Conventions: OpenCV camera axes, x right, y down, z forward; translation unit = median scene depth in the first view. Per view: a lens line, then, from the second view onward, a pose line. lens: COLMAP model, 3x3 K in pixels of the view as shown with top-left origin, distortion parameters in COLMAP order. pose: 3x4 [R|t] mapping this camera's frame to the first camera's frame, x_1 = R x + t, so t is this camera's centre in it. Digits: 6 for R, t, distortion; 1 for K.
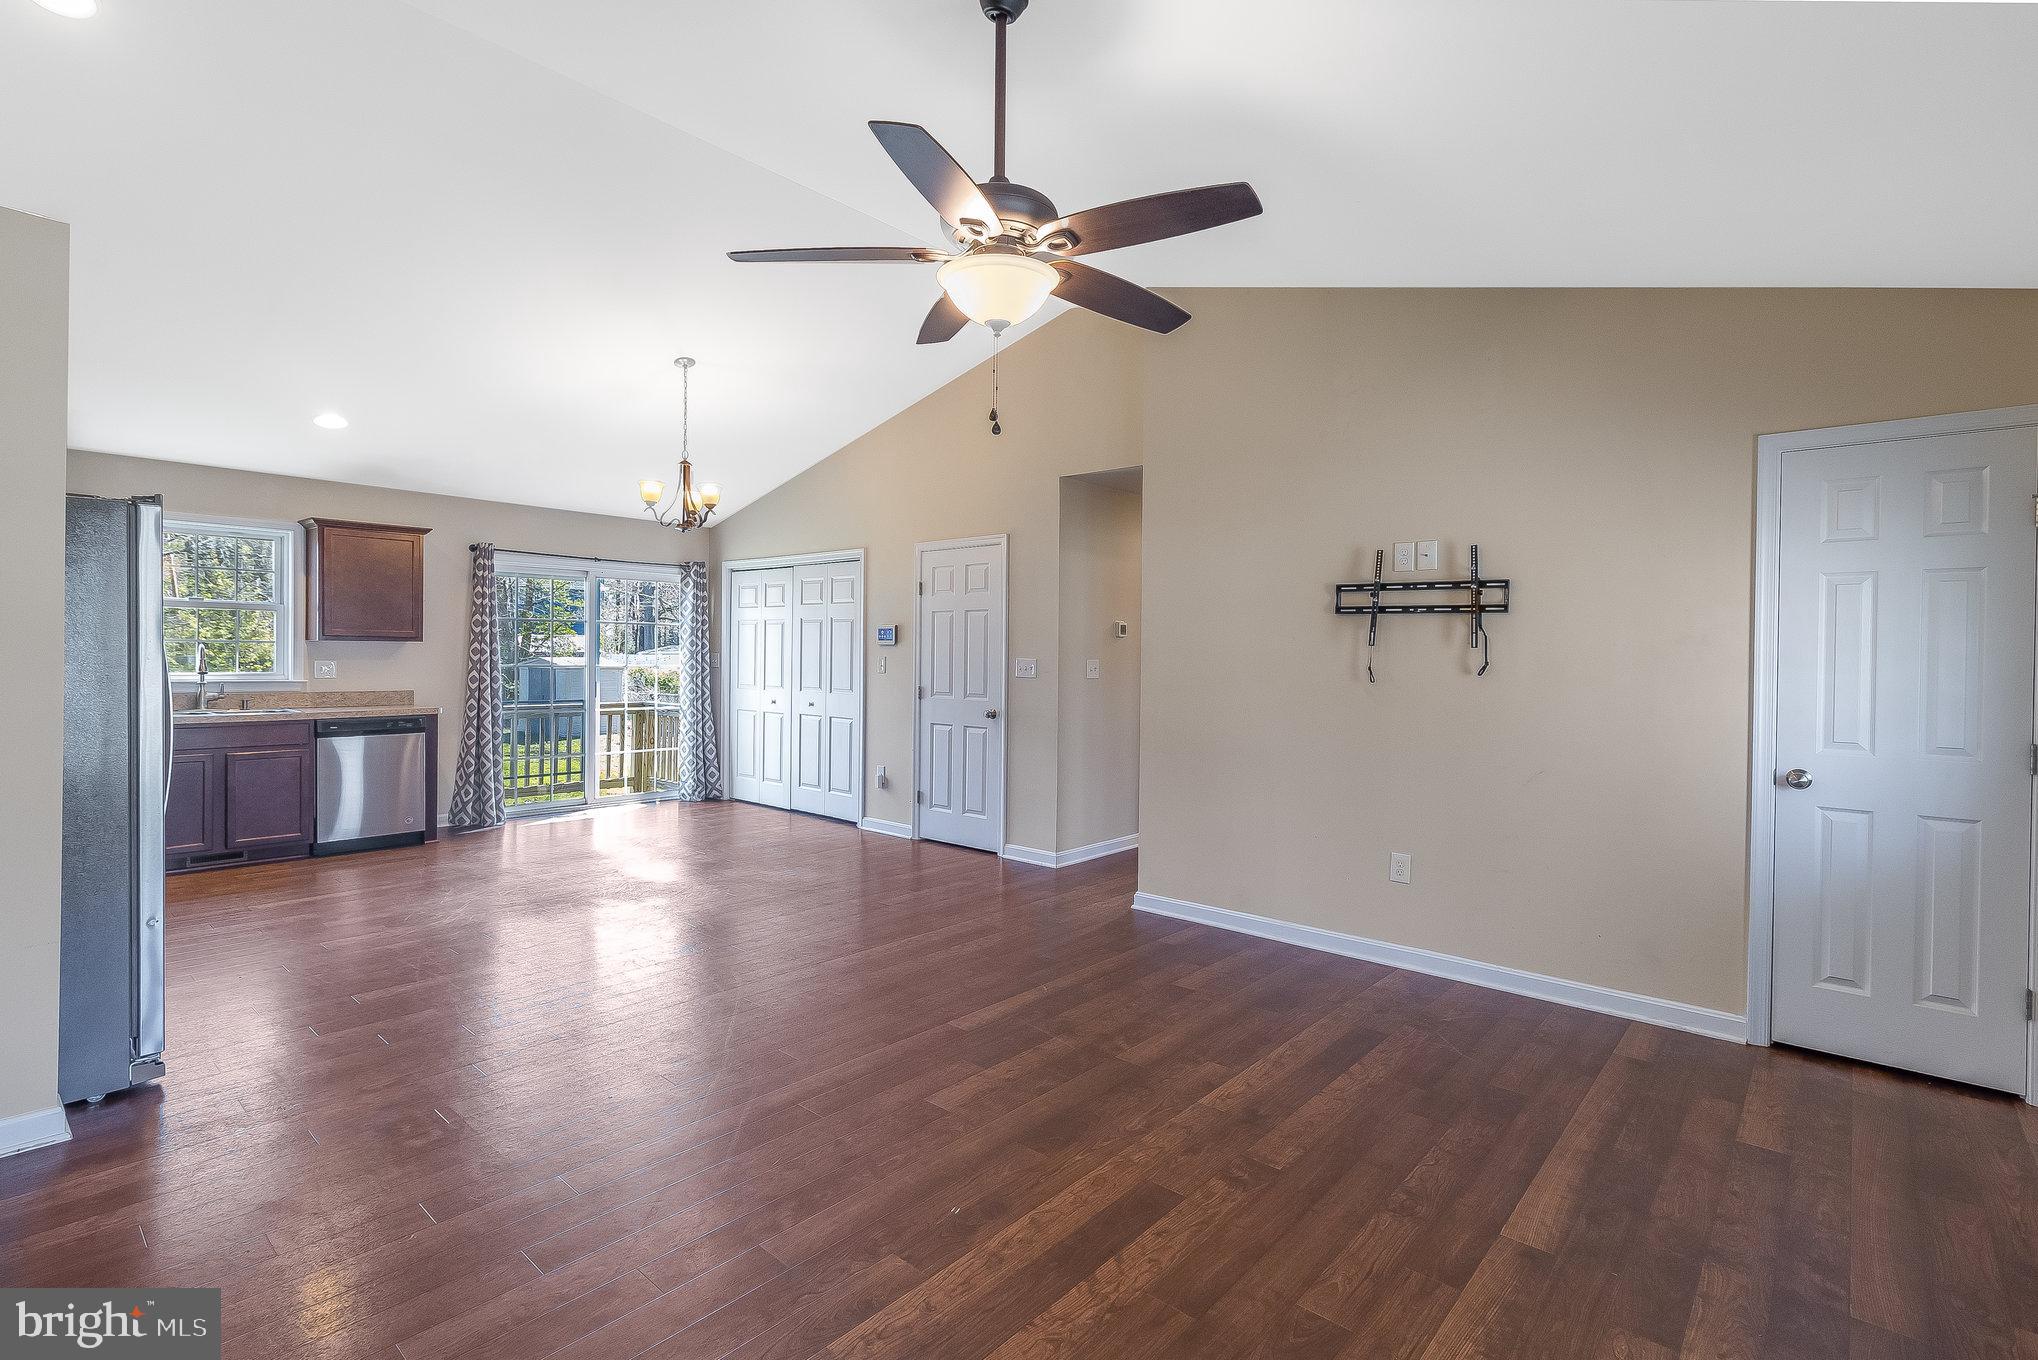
lens RADIAL K [[943.6, 0, 985.0], [0, 943.6, 665.8], [0, 0, 1]] dist [0.000440, -0.001650]
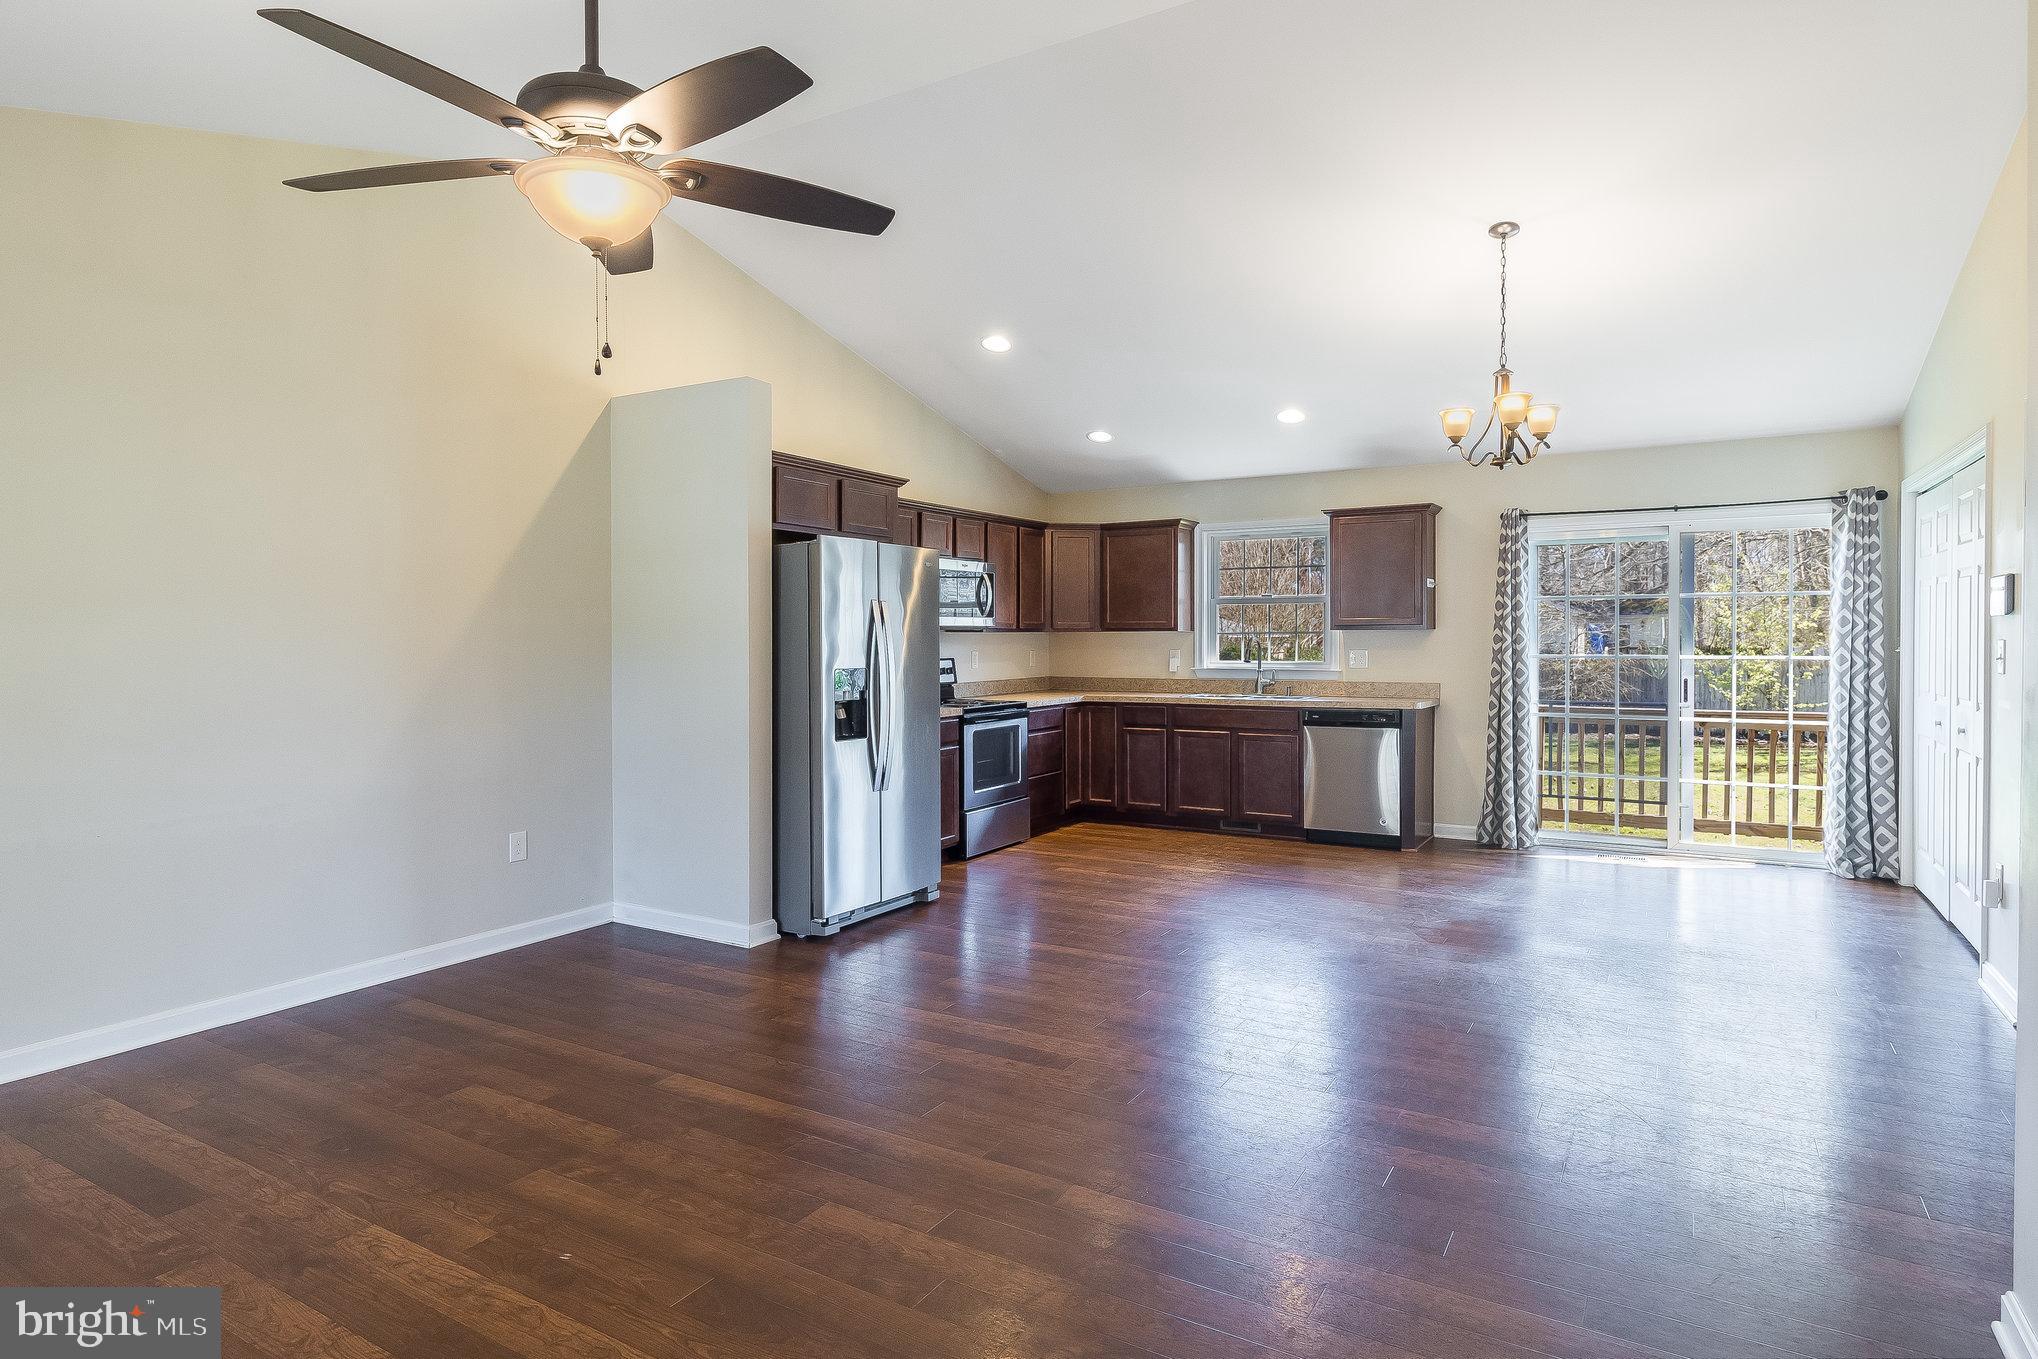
lens RADIAL K [[1103.2, 0, 1011.8], [0, 1103.2, 639.1], [0, 0, 1]] dist [0.004838, -0.000306]
pose [[0.201958, -0.013115, -0.979306, 0.310077], [-0.005127, 0.999882, -0.014448, 0.001276], [0.979381, 0.007939, 0.201867, 0.340998]]
